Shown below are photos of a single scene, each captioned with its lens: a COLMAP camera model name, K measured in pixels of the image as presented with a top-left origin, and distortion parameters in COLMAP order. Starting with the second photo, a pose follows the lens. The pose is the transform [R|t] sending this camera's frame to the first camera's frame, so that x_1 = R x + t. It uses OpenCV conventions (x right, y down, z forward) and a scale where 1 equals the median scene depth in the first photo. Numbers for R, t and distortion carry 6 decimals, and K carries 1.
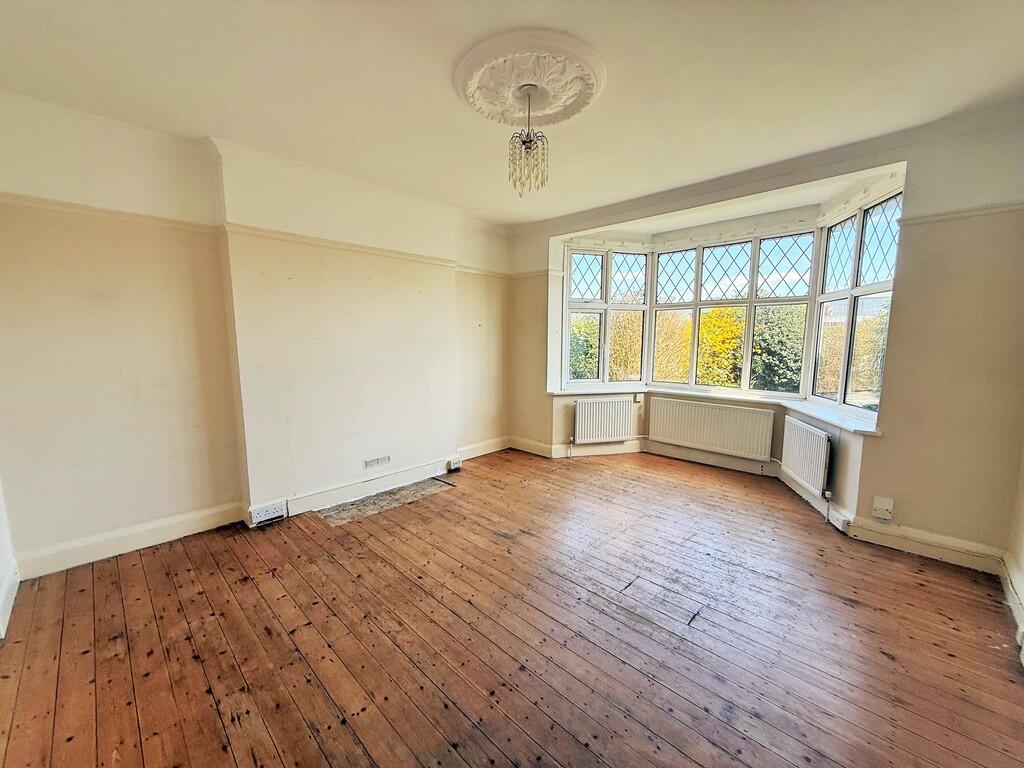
lens RADIAL K [[405.2, 0, 509.9], [0, 405.2, 391.6], [0, 0, 1]] dist [0.004604, 0.000218]
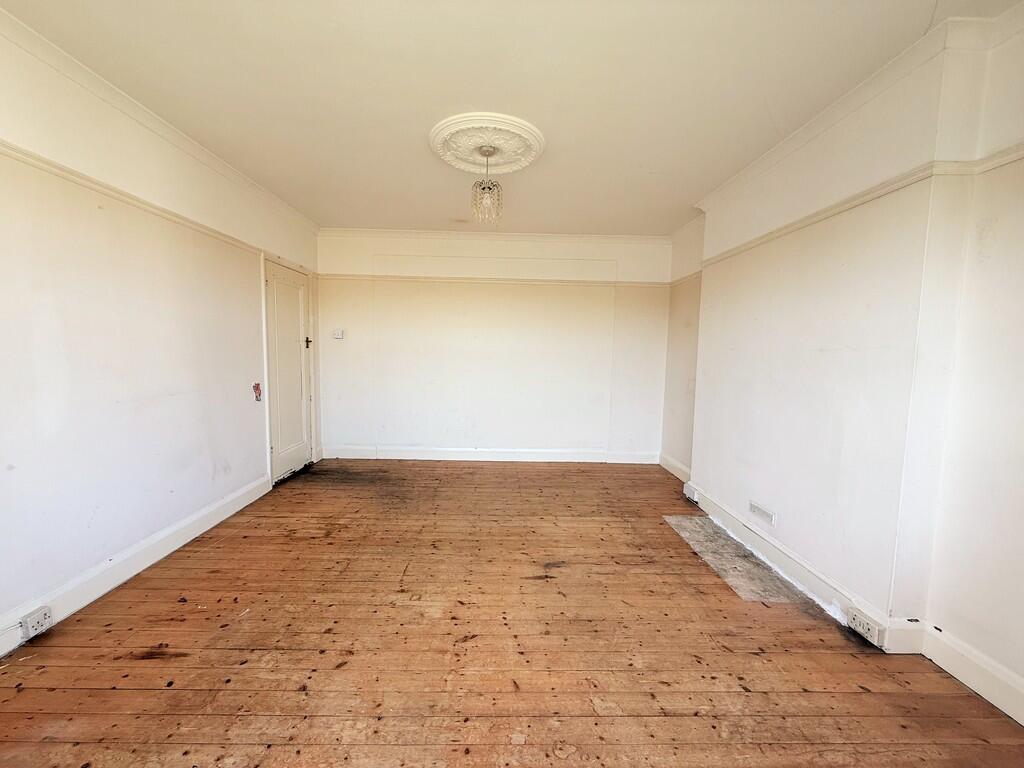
lens RADIAL K [[405.2, 0, 508.0], [0, 405.2, 386.0], [0, 0, 1]] dist [0.004604, 0.000218]
pose [[-0.701129, 0.044814, -0.711625, 0.608959], [-0.118473, 0.976829, 0.178241, -0.156454], [0.703123, 0.209279, -0.679573, 1.314928]]
